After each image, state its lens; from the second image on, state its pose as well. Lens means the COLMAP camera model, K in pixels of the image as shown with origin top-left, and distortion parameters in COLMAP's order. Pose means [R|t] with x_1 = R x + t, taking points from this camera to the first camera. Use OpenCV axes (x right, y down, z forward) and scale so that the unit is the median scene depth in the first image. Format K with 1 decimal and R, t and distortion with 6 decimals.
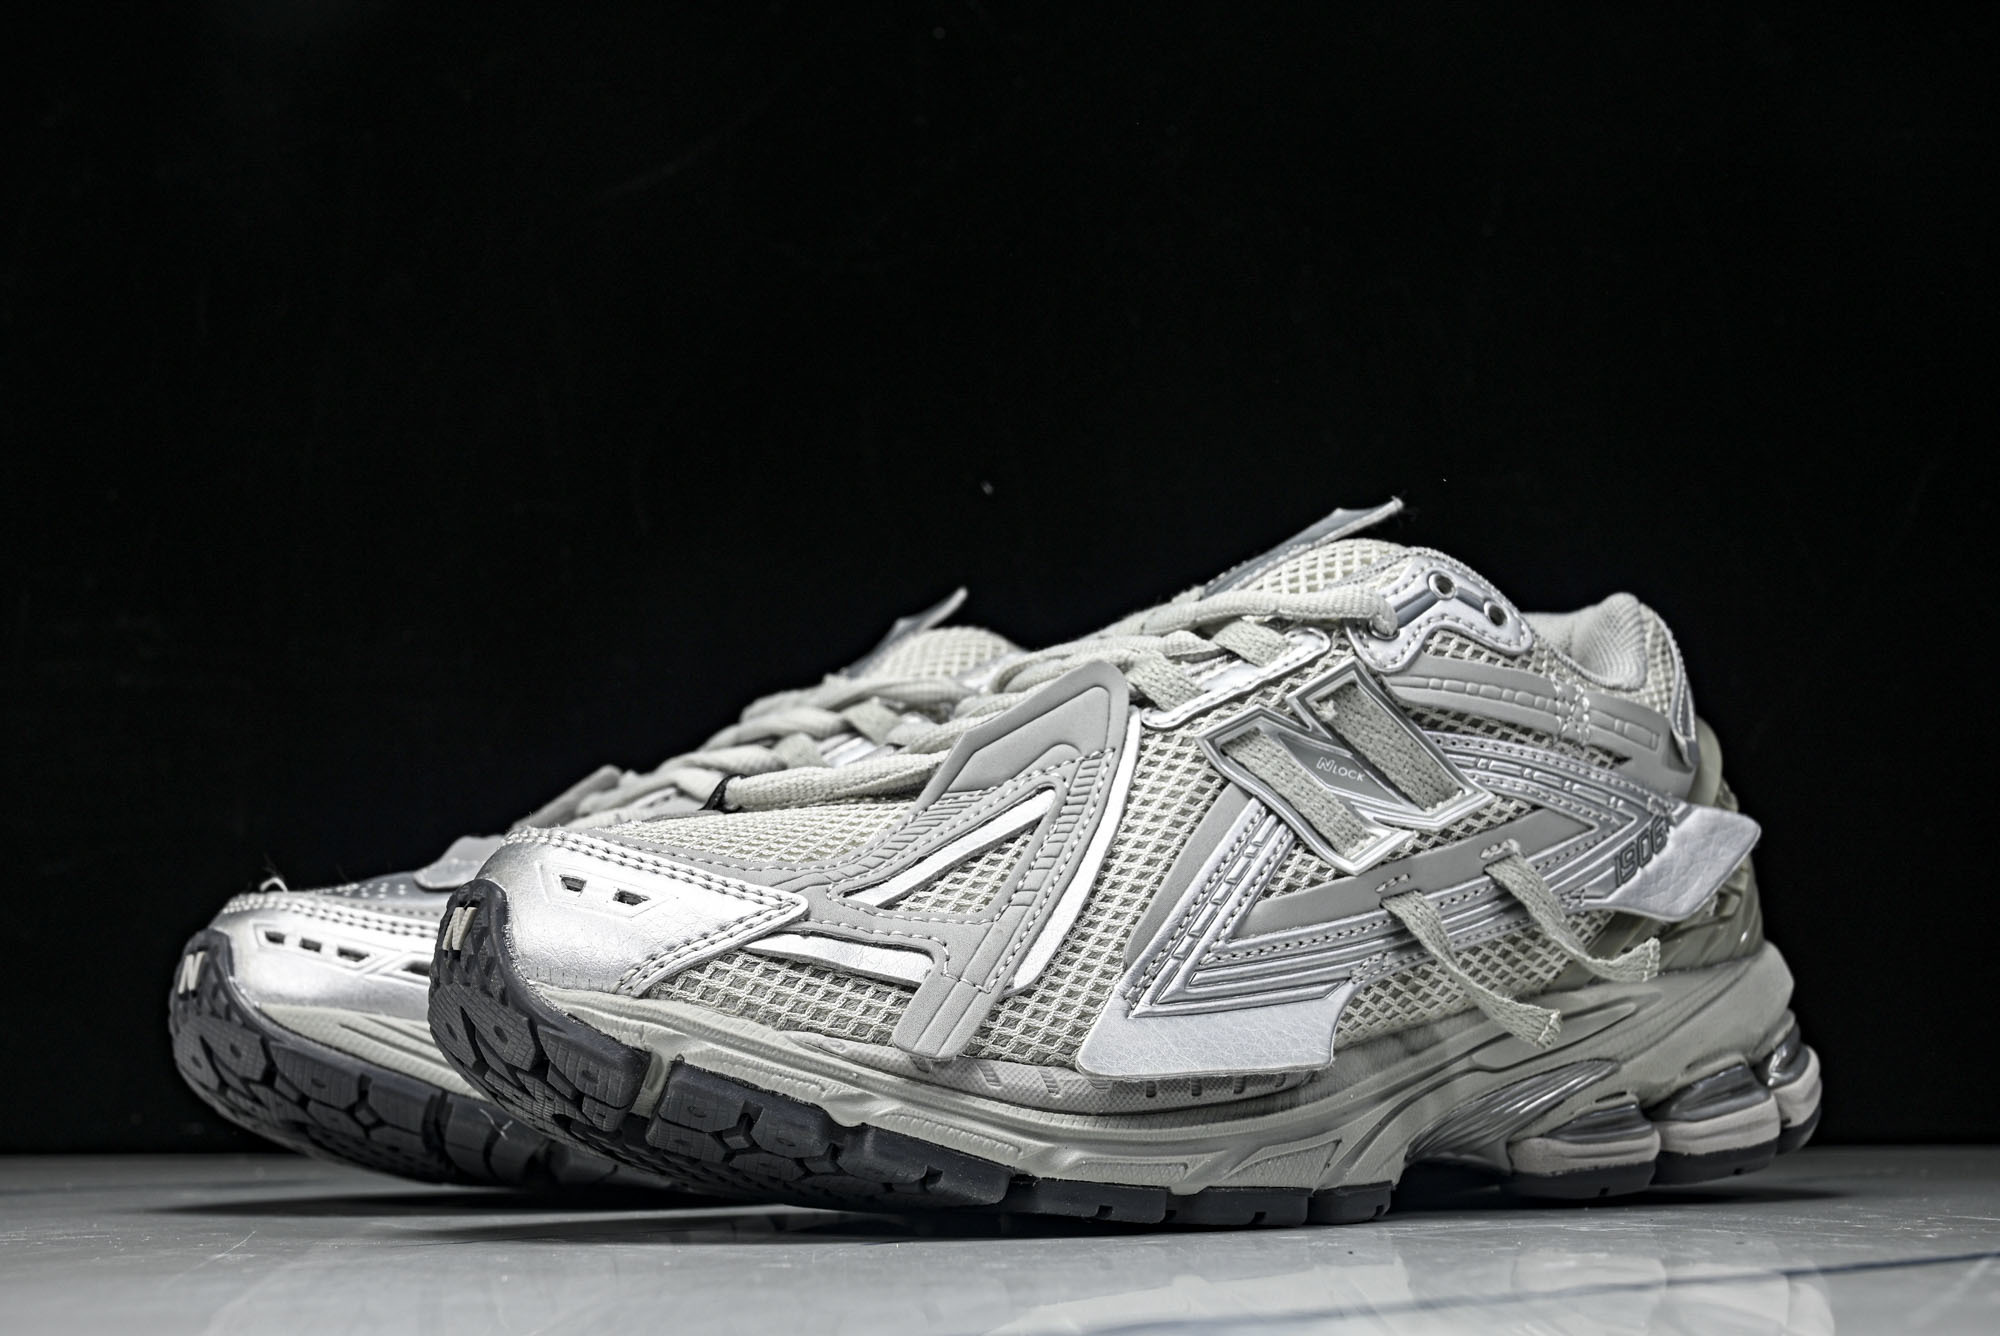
lens RADIAL K [[2969.9, 0, 996.2], [0, 2969.9, 630.1], [0, 0, 1]] dist [-0.012656, -0.035841]
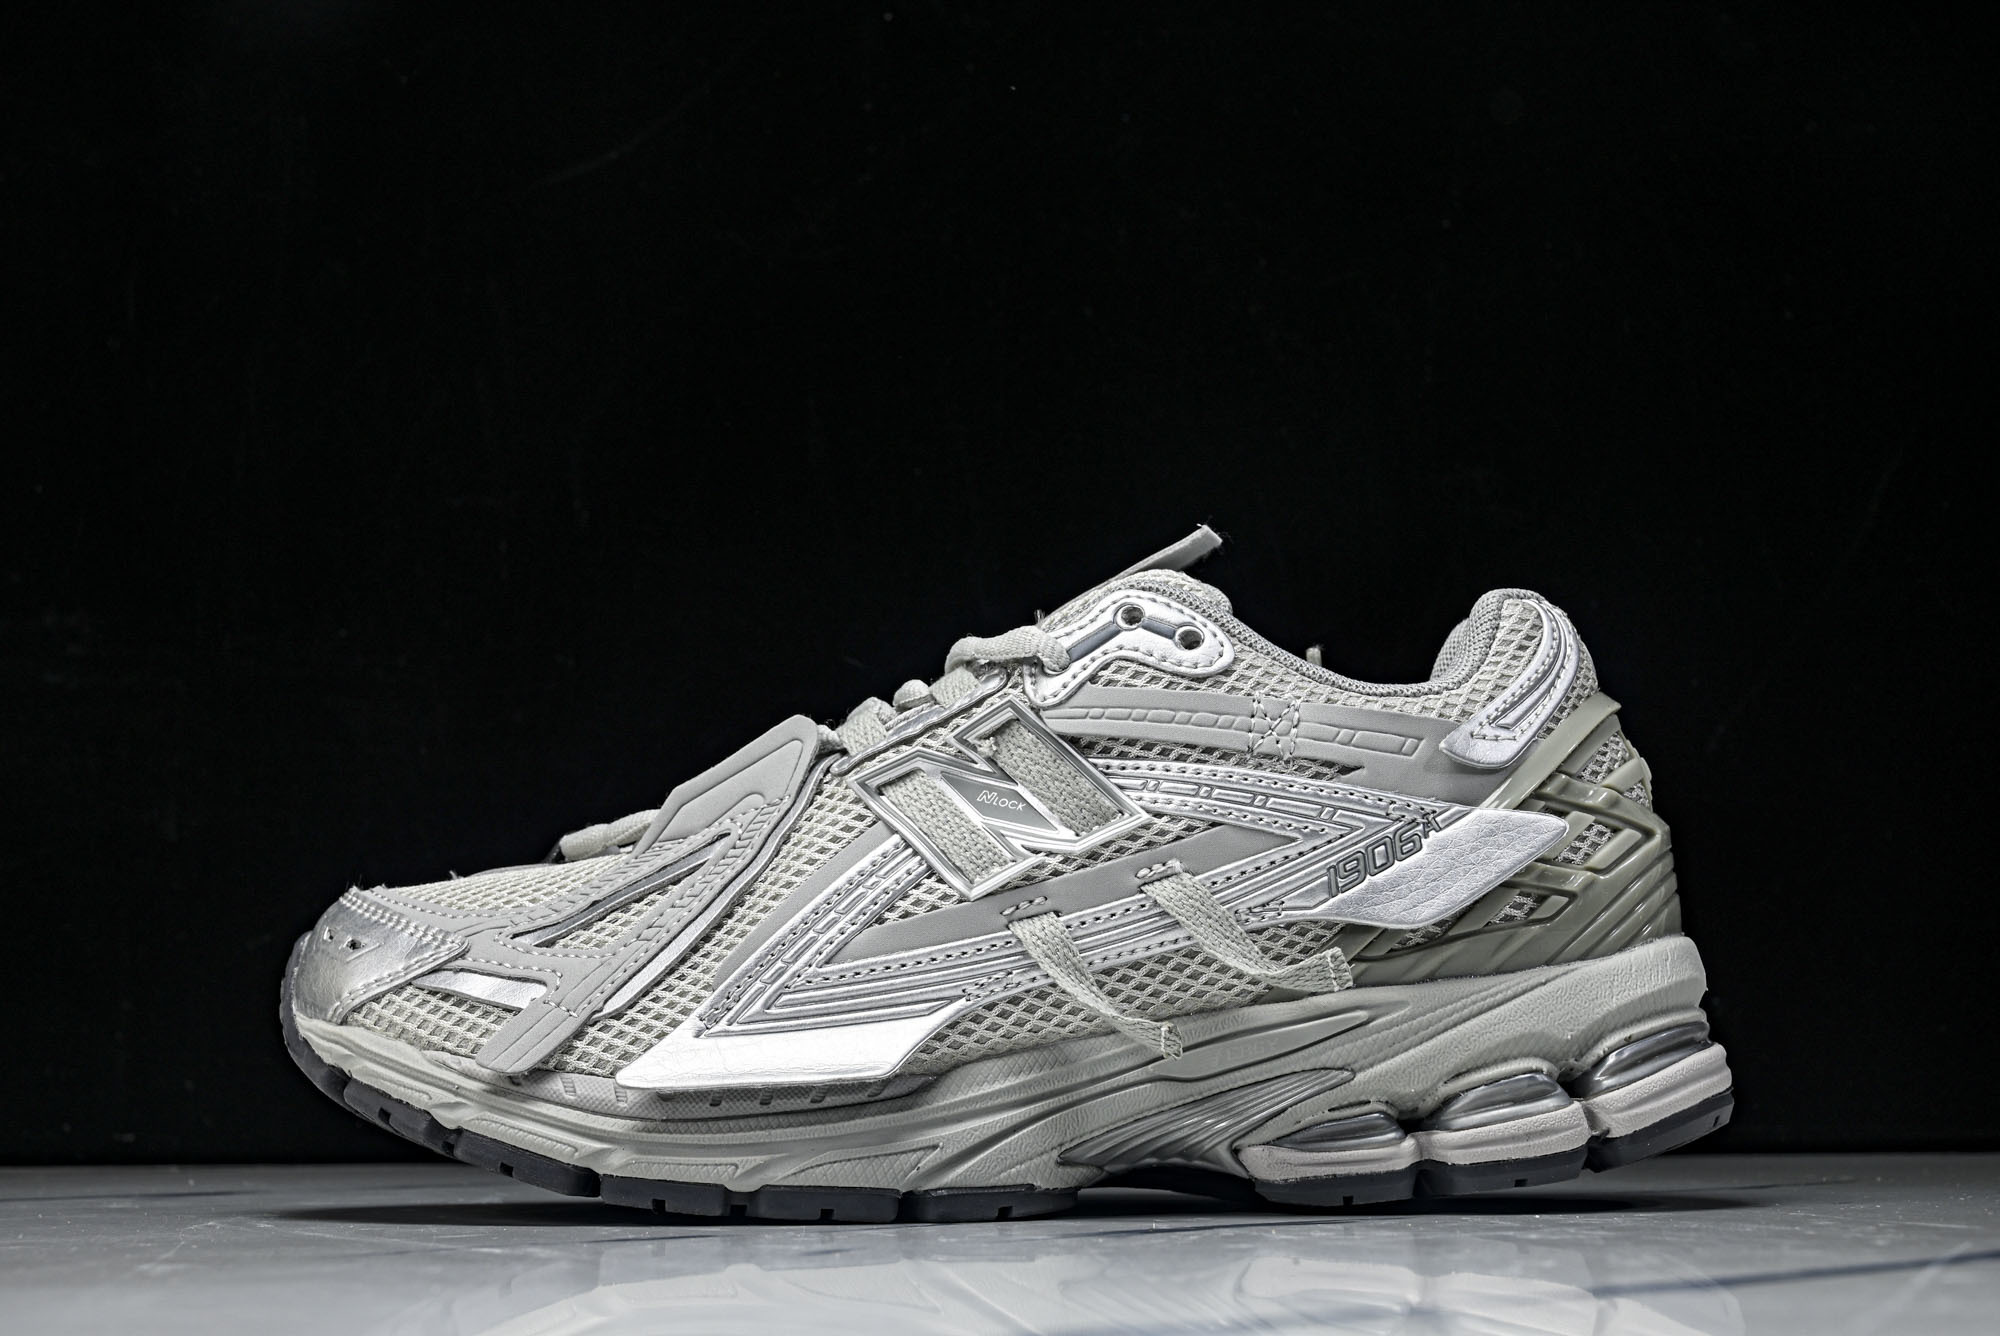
lens RADIAL K [[2969.9, 0, 996.2], [0, 2969.9, 630.1], [0, 0, 1]] dist [-0.012656, -0.035841]
pose [[0.813325, -0.086871, -0.575287, 0.741556], [0.089697, 0.995691, -0.023542, 0.010519], [0.574853, -0.032454, 0.817613, 0.121505]]
